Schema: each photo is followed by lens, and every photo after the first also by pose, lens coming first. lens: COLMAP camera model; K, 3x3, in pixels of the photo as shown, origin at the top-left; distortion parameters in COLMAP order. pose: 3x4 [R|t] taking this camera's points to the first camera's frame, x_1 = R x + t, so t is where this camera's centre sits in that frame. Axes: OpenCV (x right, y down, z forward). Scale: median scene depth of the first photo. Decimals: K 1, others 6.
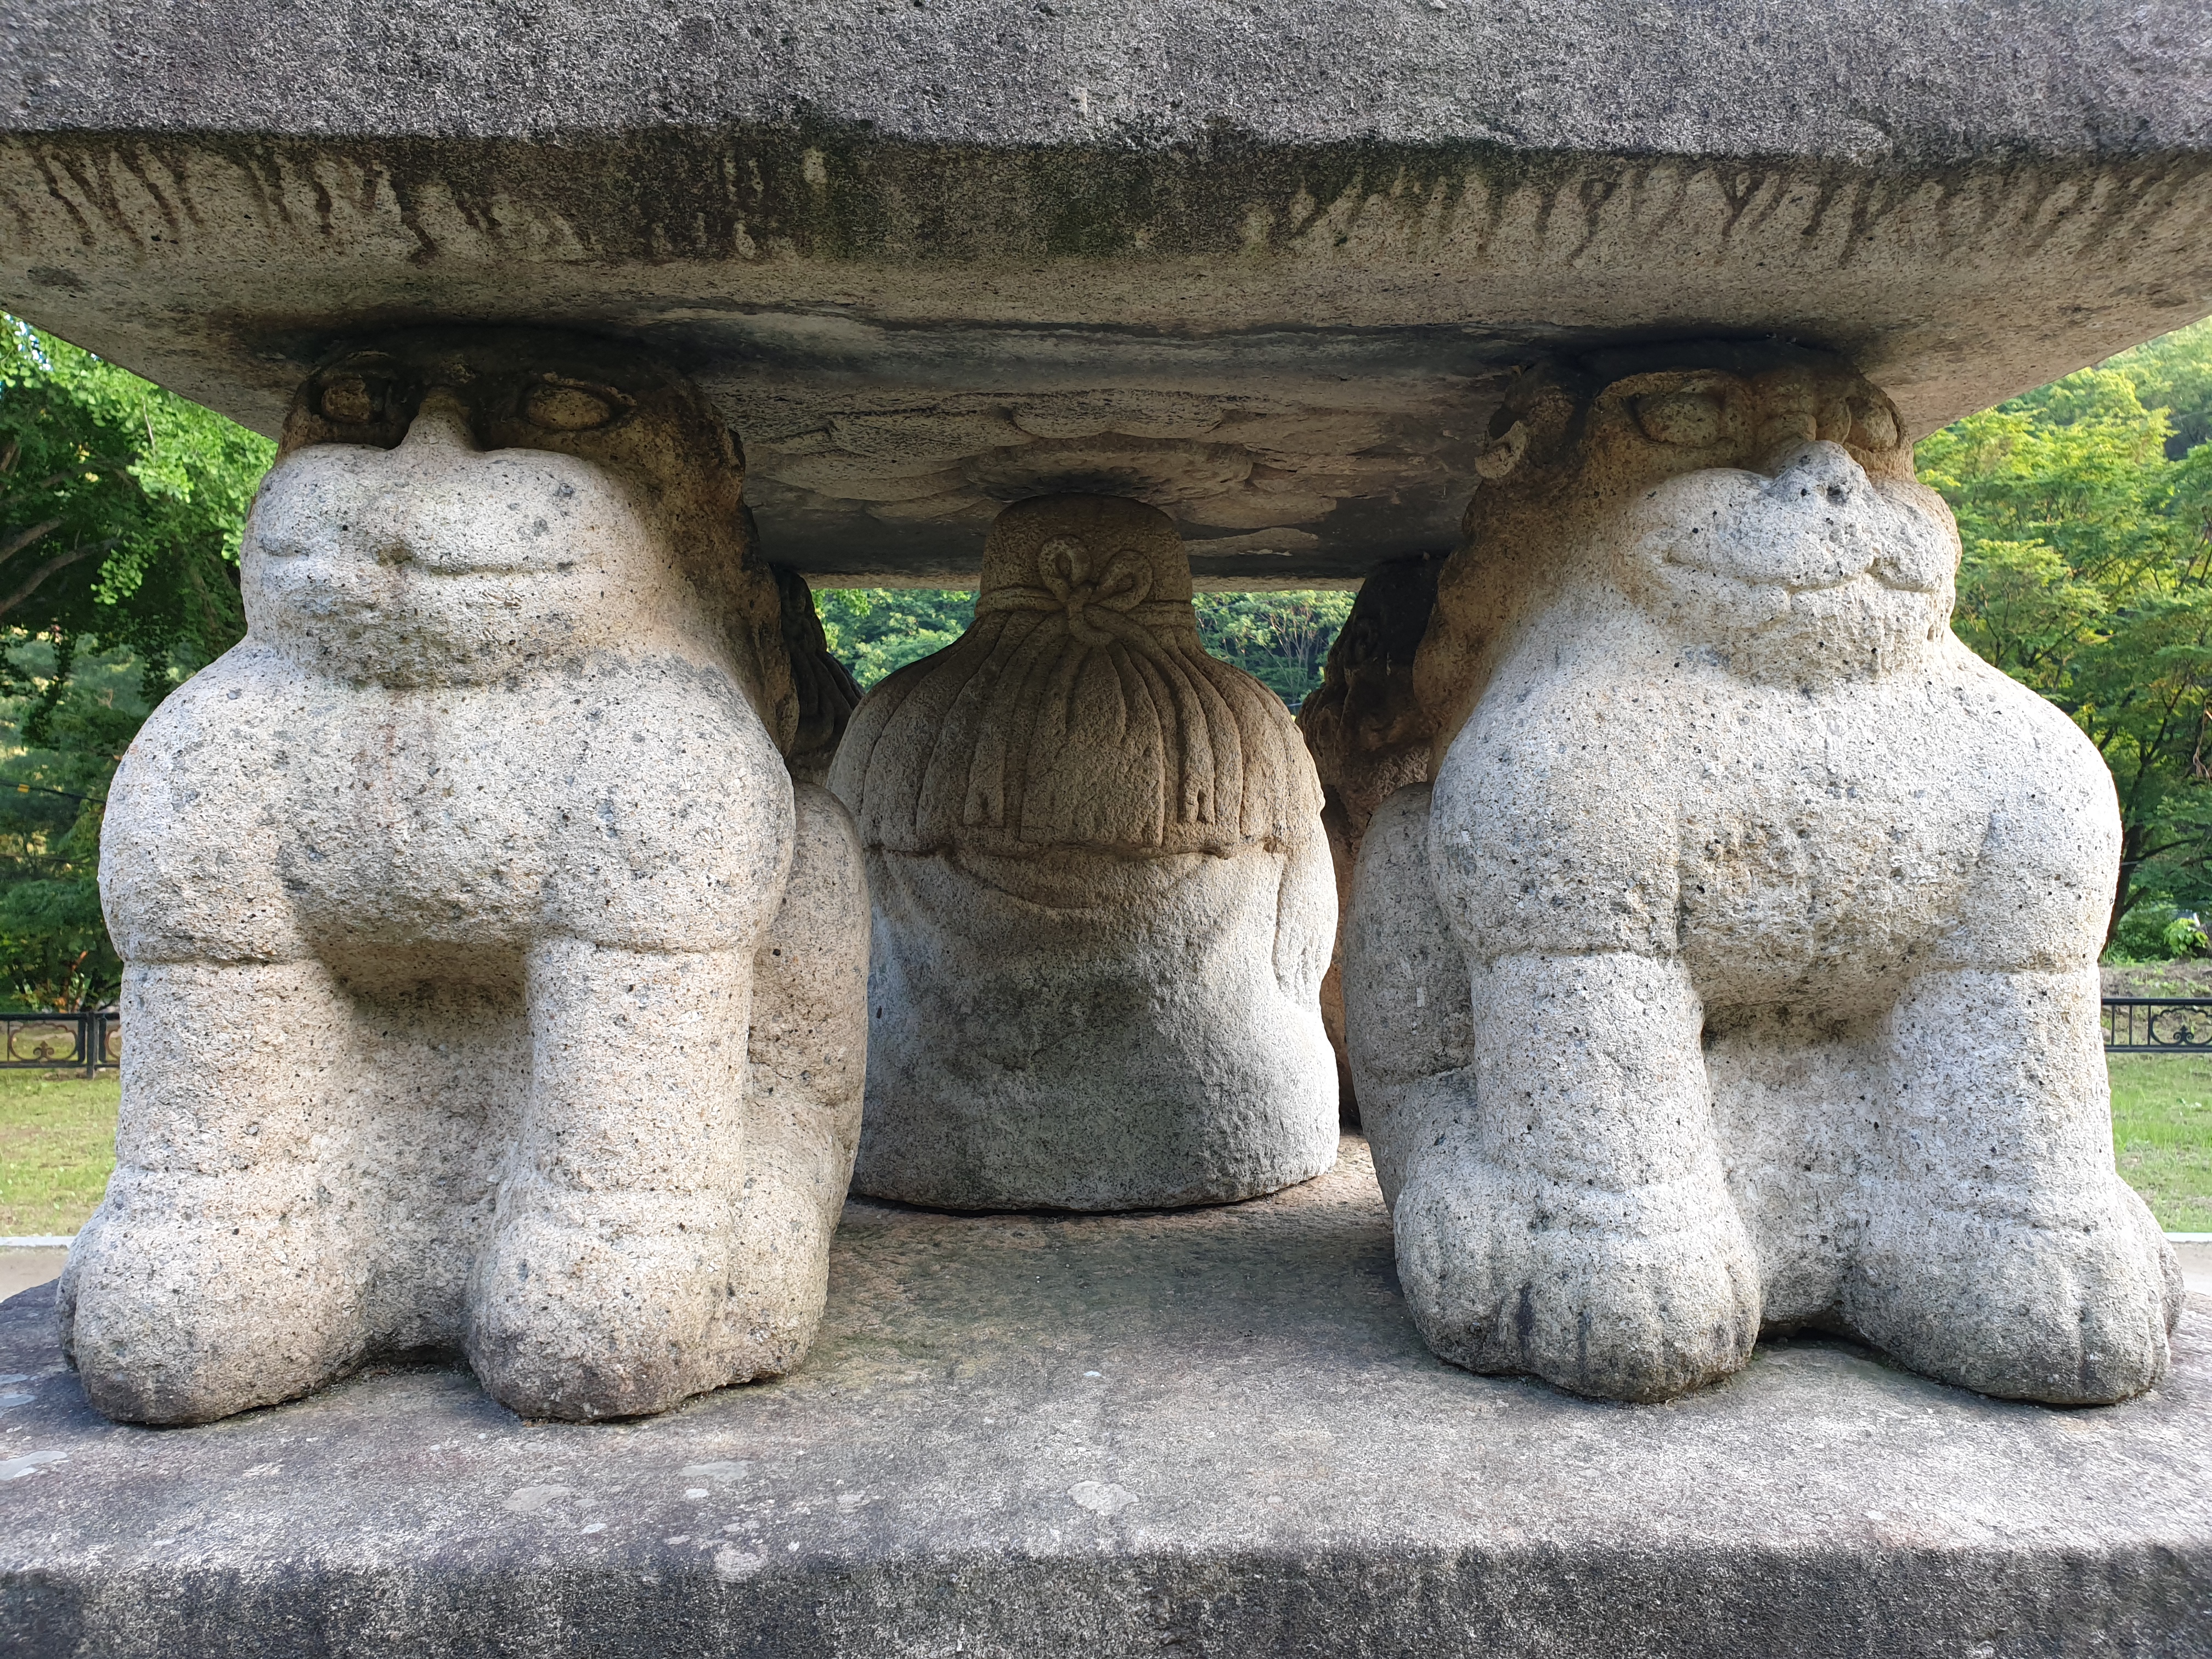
lens RADIAL K [[1683.9, 0, 1112.6], [0, 1683.9, 848.9], [0, 0, 1]] dist [0.005378, -0.003895]
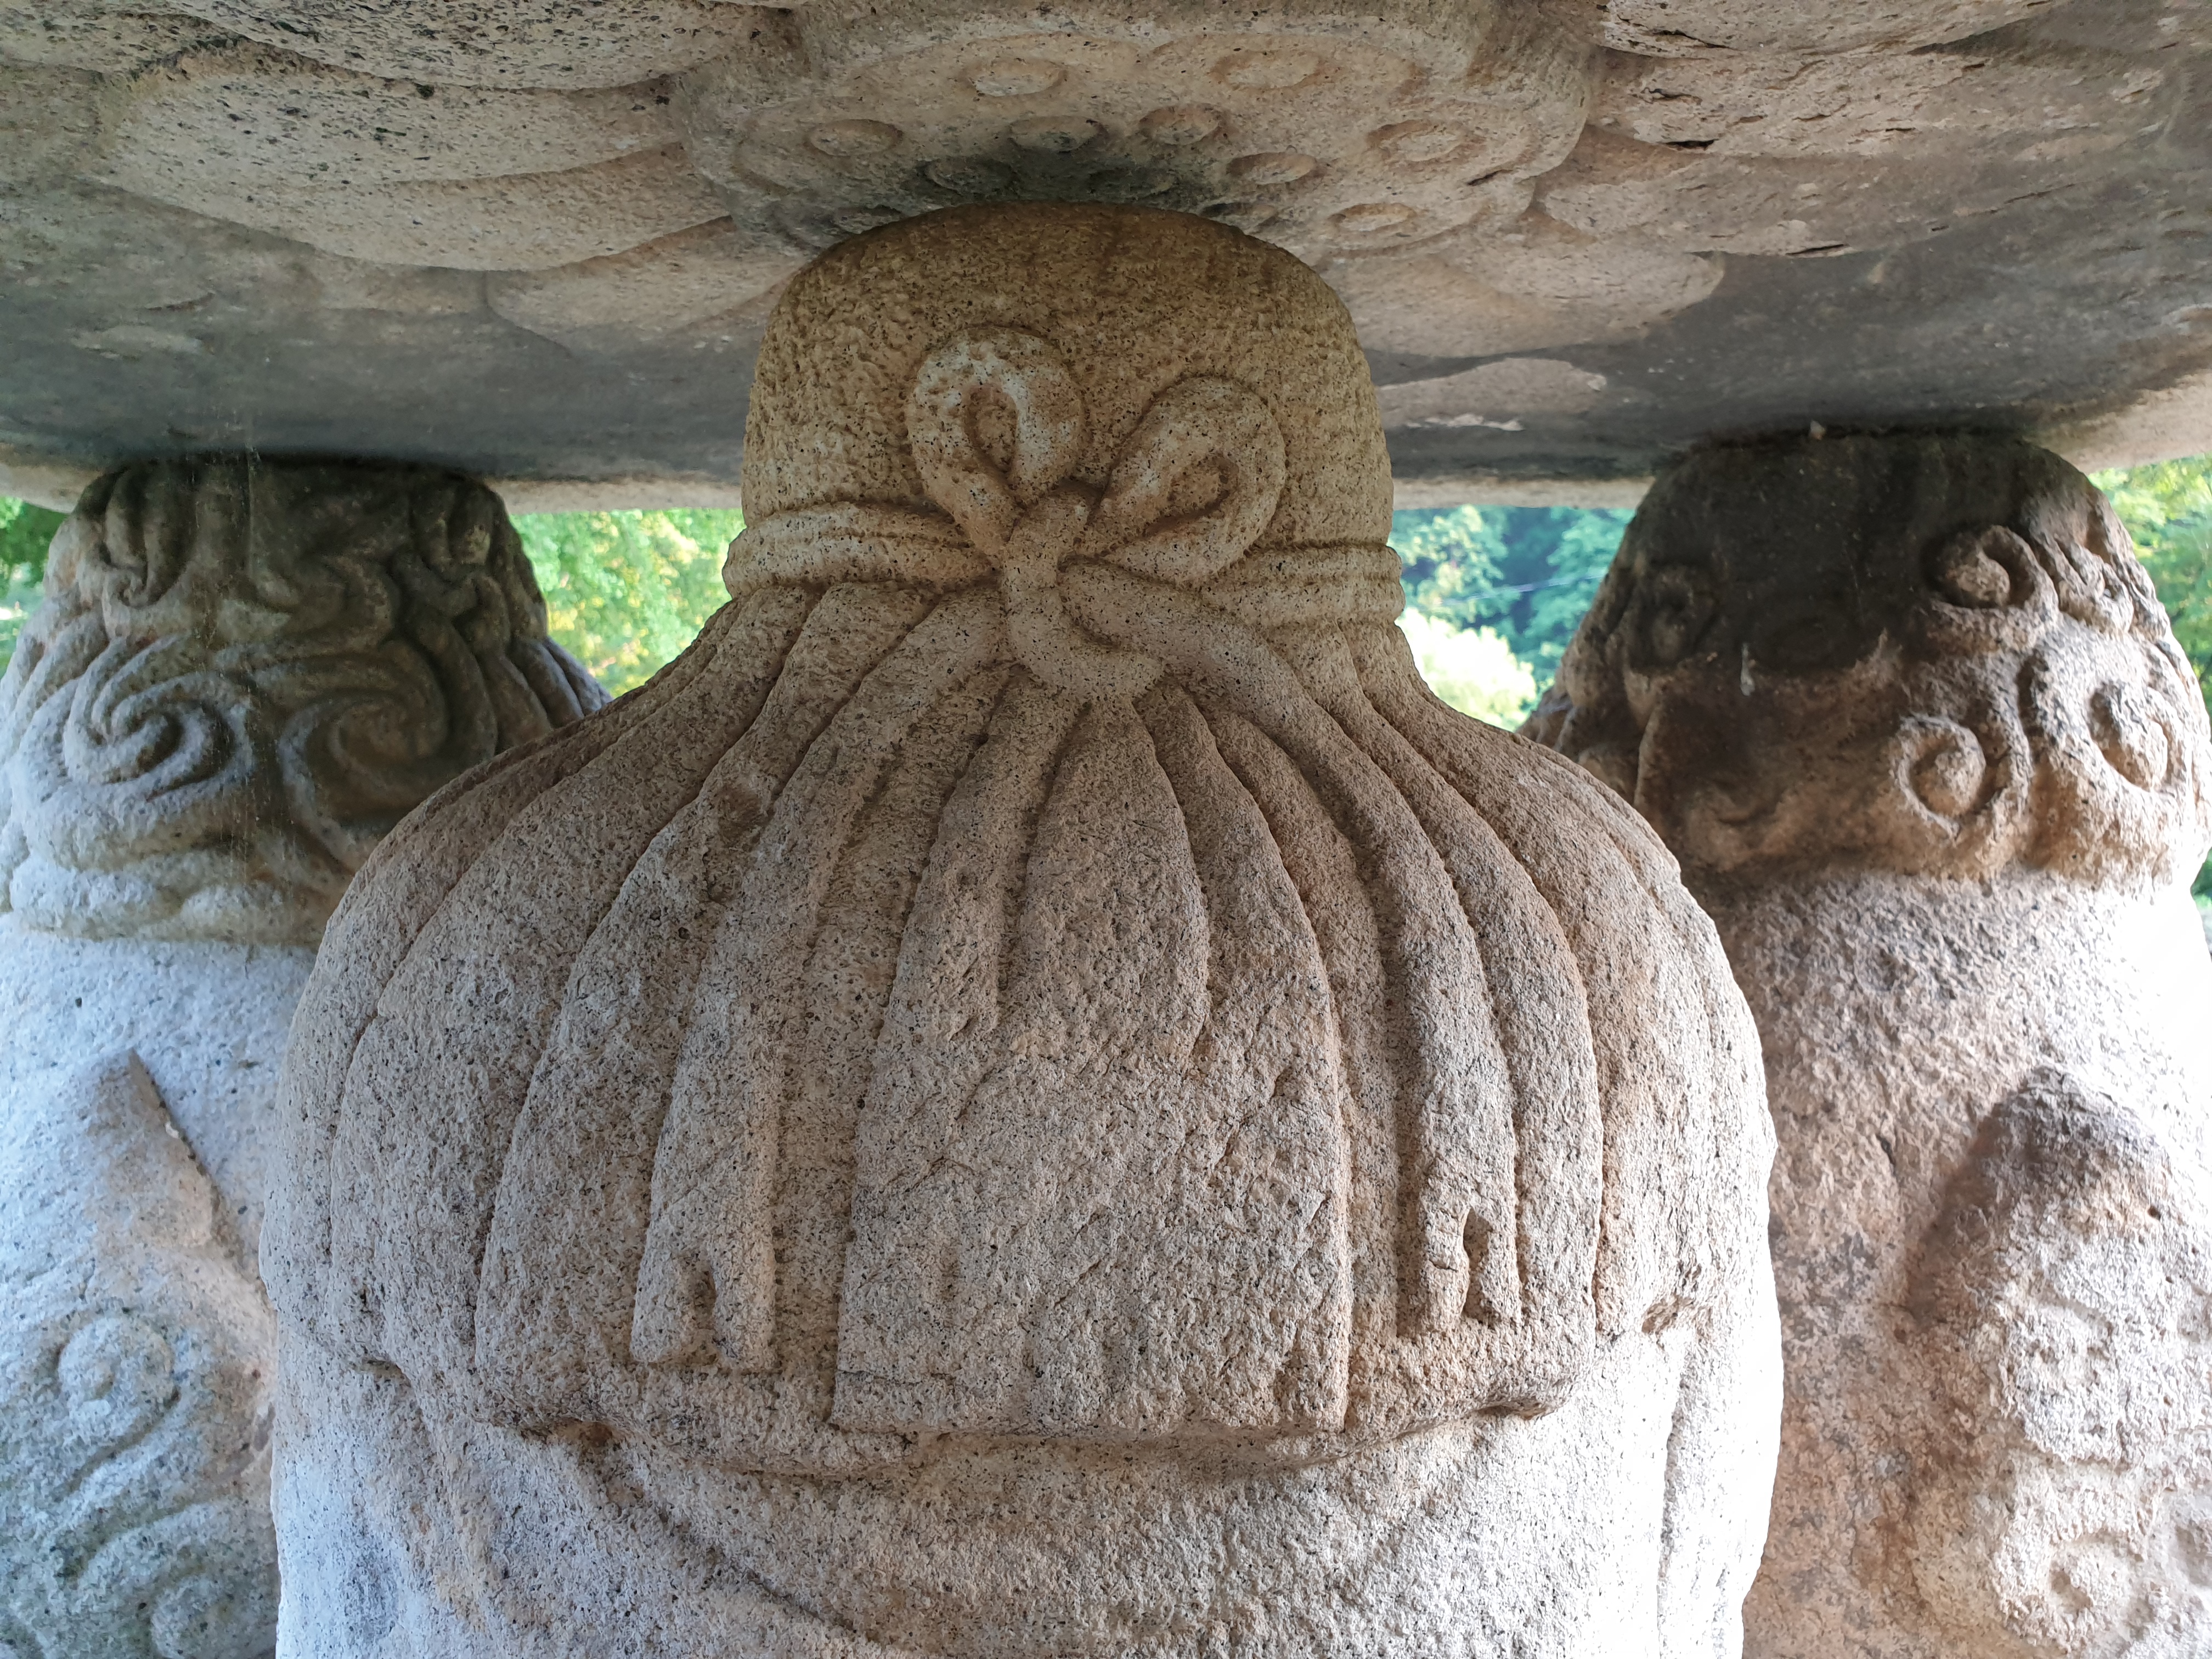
lens RADIAL K [[1683.9, 0, 1097.4], [0, 1683.9, 807.2], [0, 0, 1]] dist [0.005378, -0.003895]
pose [[0.999933, -0.008183, -0.008129, -0.008663], [0.008359, 0.999724, 0.021949, -0.109946], [0.007947, -0.022015, 0.999726, 0.714818]]
